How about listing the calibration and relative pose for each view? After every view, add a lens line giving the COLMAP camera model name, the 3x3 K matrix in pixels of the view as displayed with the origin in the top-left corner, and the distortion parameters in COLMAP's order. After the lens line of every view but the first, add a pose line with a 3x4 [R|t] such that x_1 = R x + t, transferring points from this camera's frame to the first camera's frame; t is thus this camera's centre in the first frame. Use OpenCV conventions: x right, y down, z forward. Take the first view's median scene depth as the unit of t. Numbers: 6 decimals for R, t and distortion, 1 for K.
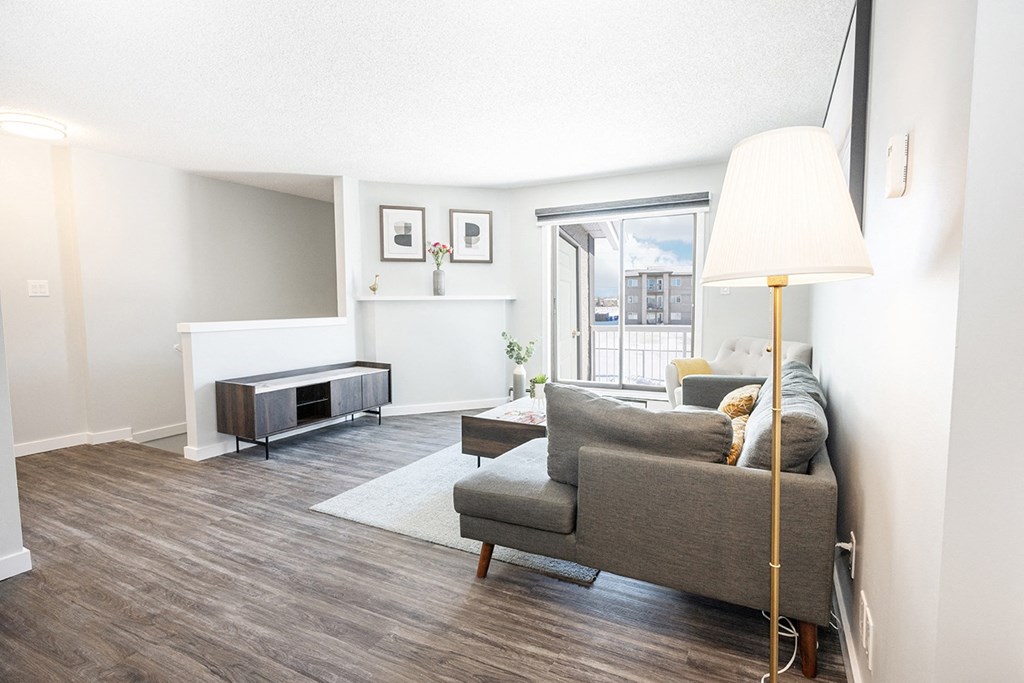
lens RADIAL K [[511.4, 0, 512.0], [0, 511.4, 341.5], [0, 0, 1]] dist [-0.006306, 0.000472]
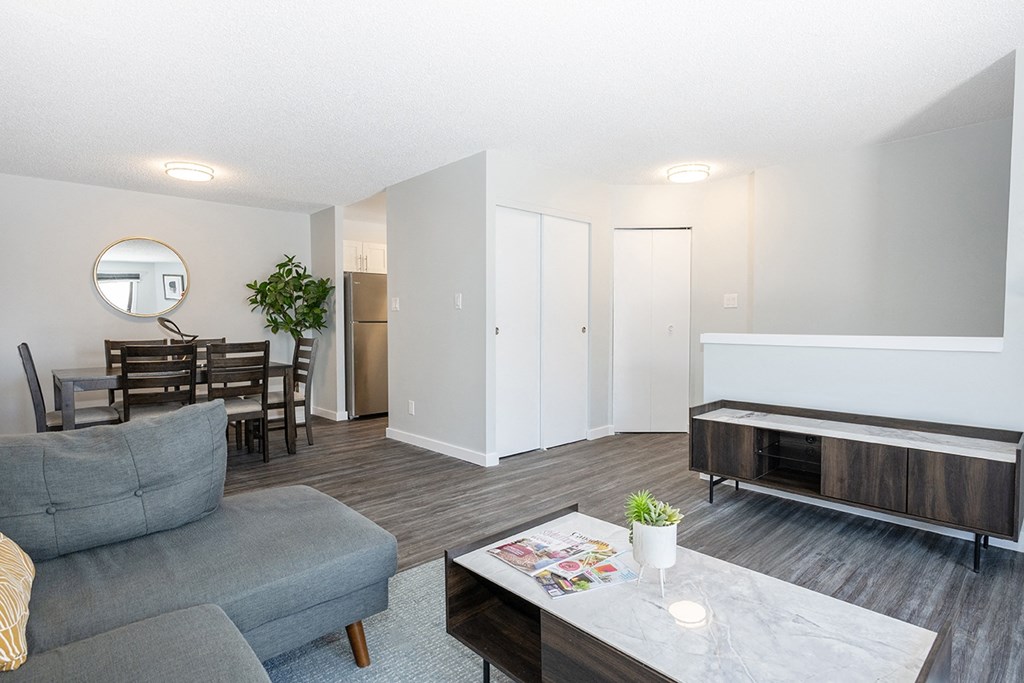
lens RADIAL K [[527.1, 0, 512.0], [0, 527.1, 341.5], [0, 0, 1]] dist [-0.004162, 0.000749]
pose [[-0.331713, 0.042398, -0.942427, 0.398909], [-0.066152, 0.995485, 0.068069, -0.060329], [0.941058, 0.084923, -0.327411, 0.930337]]
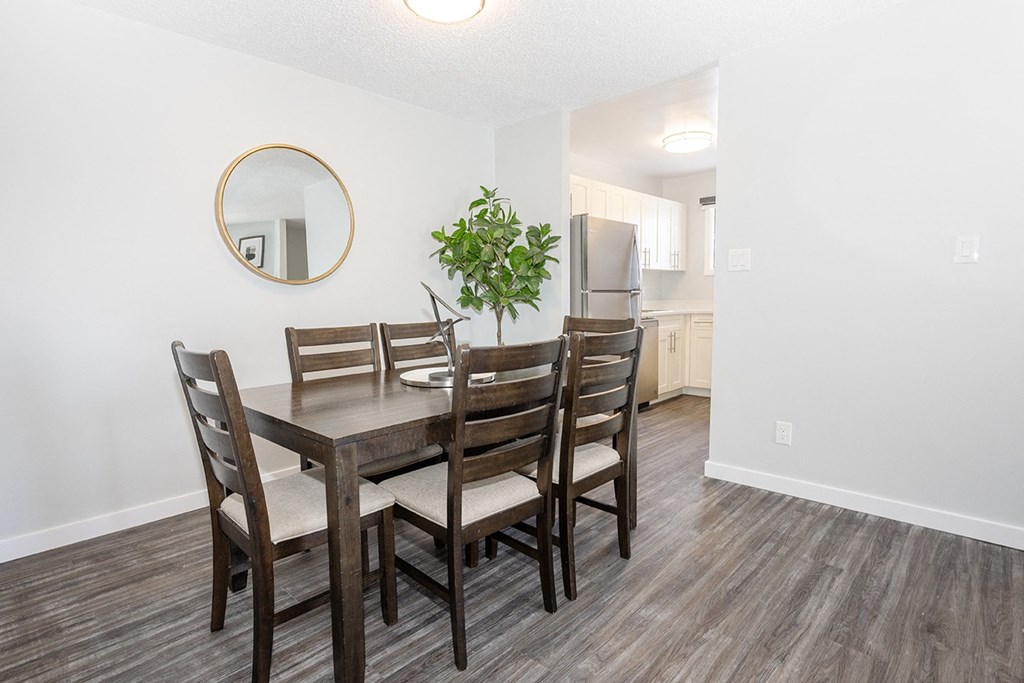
lens RADIAL K [[516.9, 0, 512.0], [0, 516.9, 341.5], [0, 0, 1]] dist [-0.003382, -0.000232]
pose [[-0.271376, 0.097557, -0.957516, 0.106116], [-0.060371, 0.991165, 0.118095, 0.003322], [0.960578, 0.089855, -0.263089, 0.141758]]
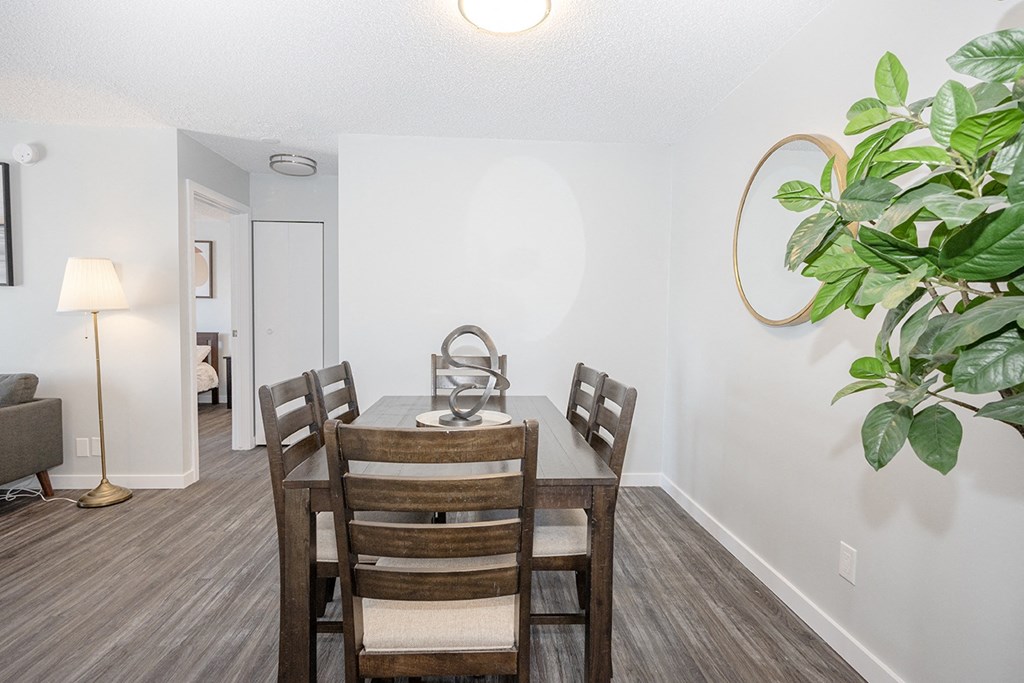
lens RADIAL K [[516.9, 0, 512.0], [0, 516.9, 341.5], [0, 0, 1]] dist [-0.003382, -0.000232]
pose [[-0.517498, -0.038612, 0.854813, -0.879551], [0.056217, 0.995289, 0.078991, -0.014550], [-0.853836, 0.088933, -0.512889, 0.166048]]
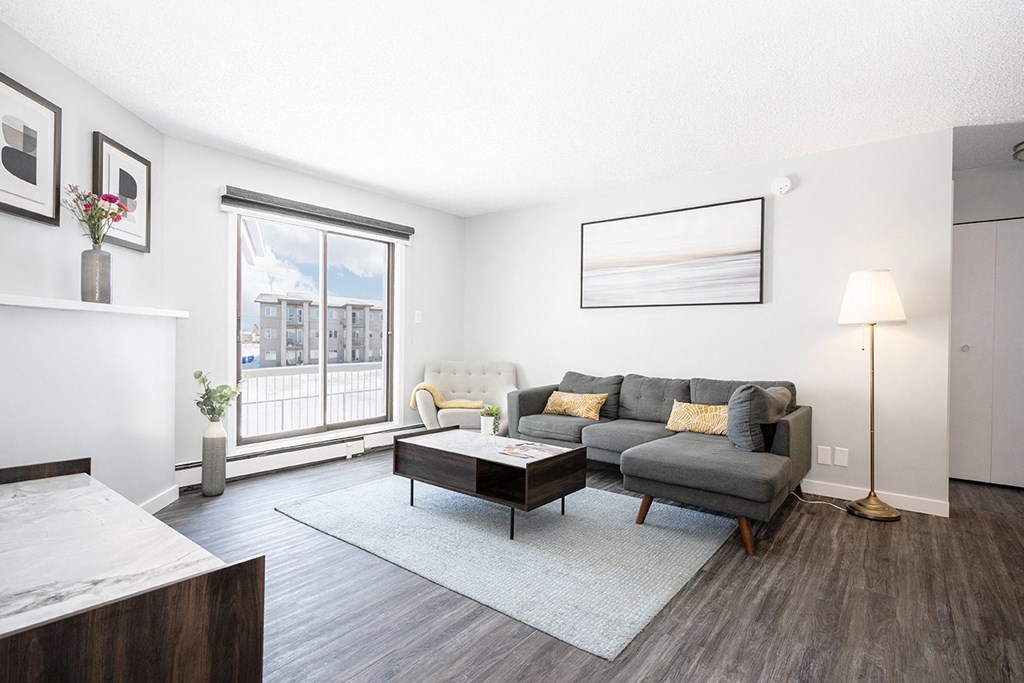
lens RADIAL K [[504.6, 0, 512.0], [0, 504.6, 341.5], [0, 0, 1]] dist [0.000223, 0.000252]
pose [[0.179605, 0.002359, 0.983736, -0.736282], [0.062235, 0.997967, -0.013755, -0.030641], [-0.981768, 0.063693, 0.179093, 0.728761]]
